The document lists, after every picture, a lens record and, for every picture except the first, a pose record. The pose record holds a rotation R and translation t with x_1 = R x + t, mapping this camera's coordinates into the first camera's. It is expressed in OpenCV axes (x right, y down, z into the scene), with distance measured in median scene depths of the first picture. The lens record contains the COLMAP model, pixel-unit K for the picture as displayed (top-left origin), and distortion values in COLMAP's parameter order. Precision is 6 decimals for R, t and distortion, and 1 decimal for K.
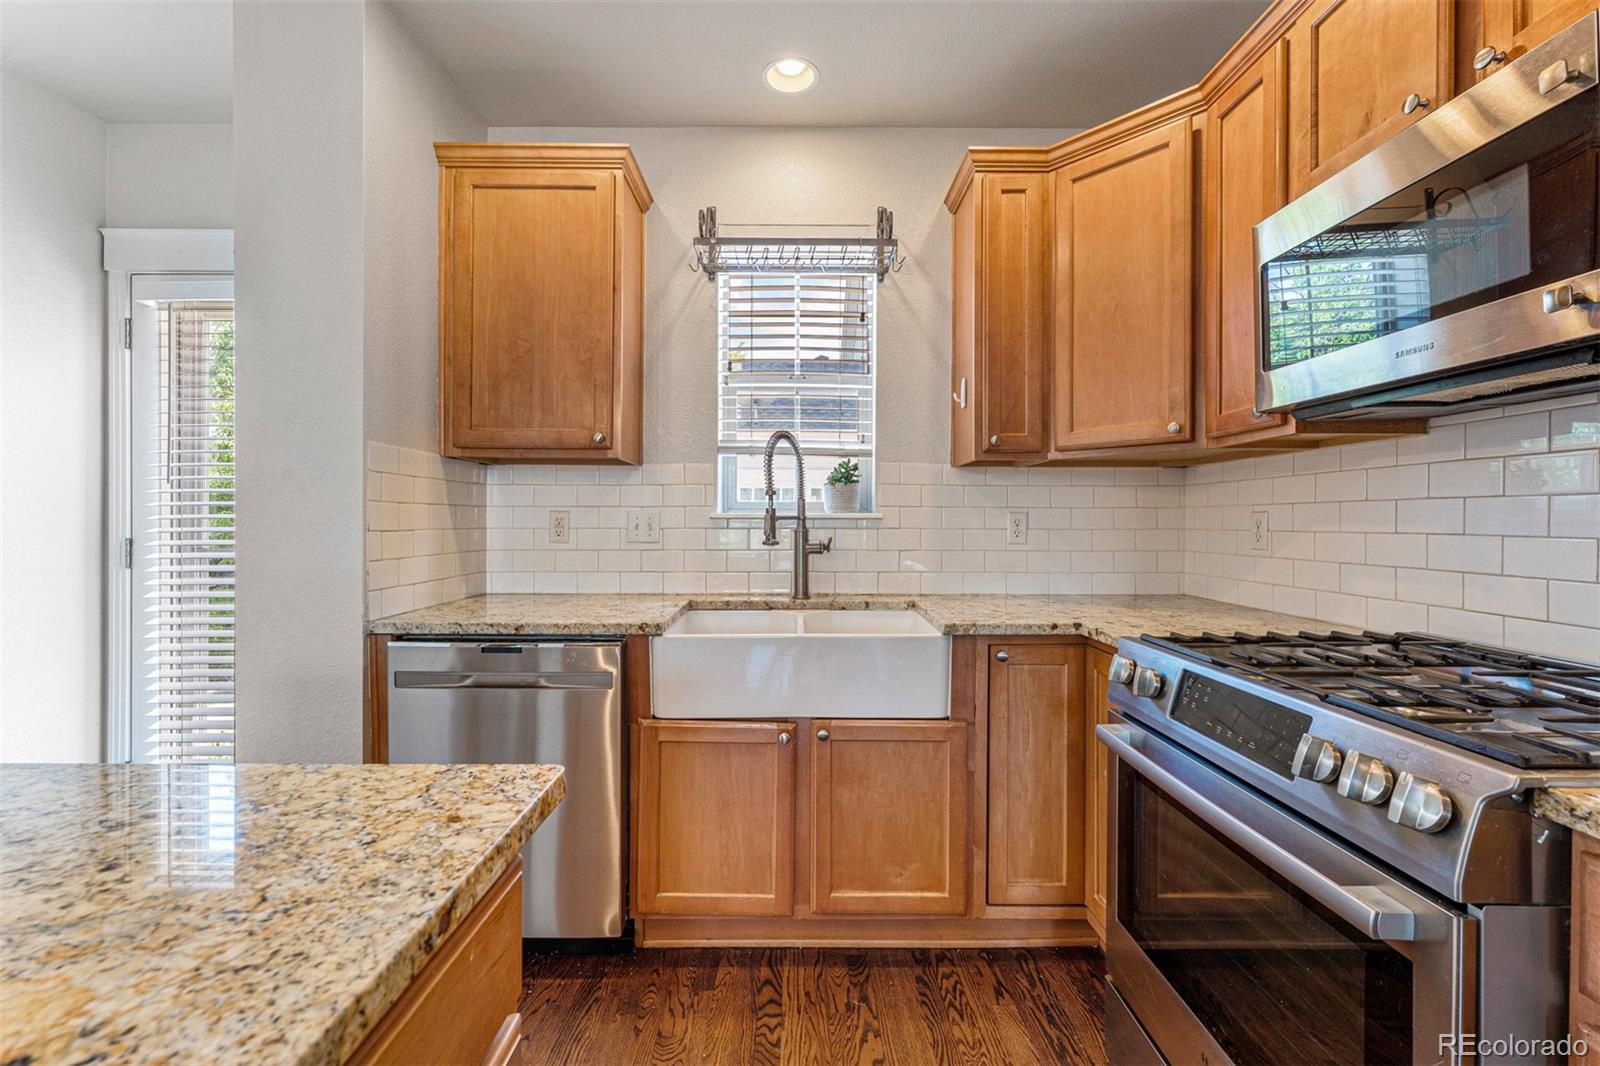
lens RADIAL K [[646.8, 0, 797.9], [0, 646.8, 520.8], [0, 0, 1]] dist [-0.000460, -0.000314]
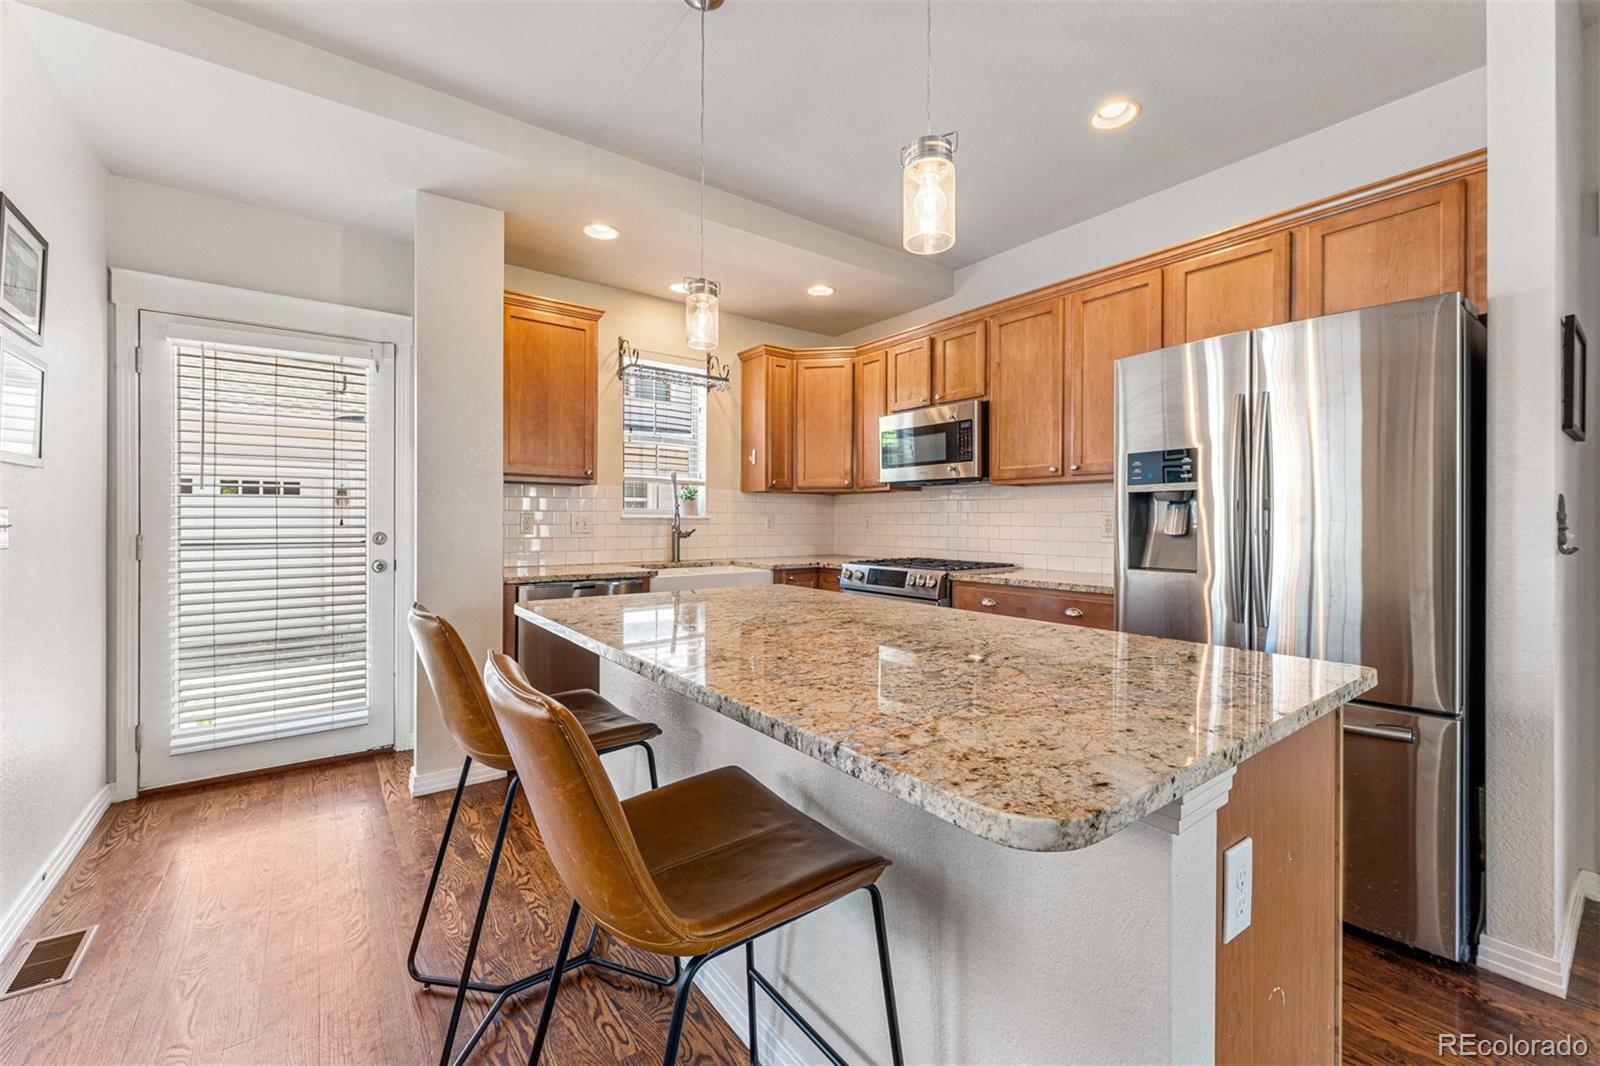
lens RADIAL K [[646.3, 0, 803.0], [0, 646.3, 522.6], [0, 0, 1]] dist [0.000230, 0.000031]
pose [[0.797801, -0.003045, 0.602913, -0.901222], [-0.001001, 0.999979, 0.006375, -0.005328], [-0.602920, -0.005690, 0.797781, -0.754212]]
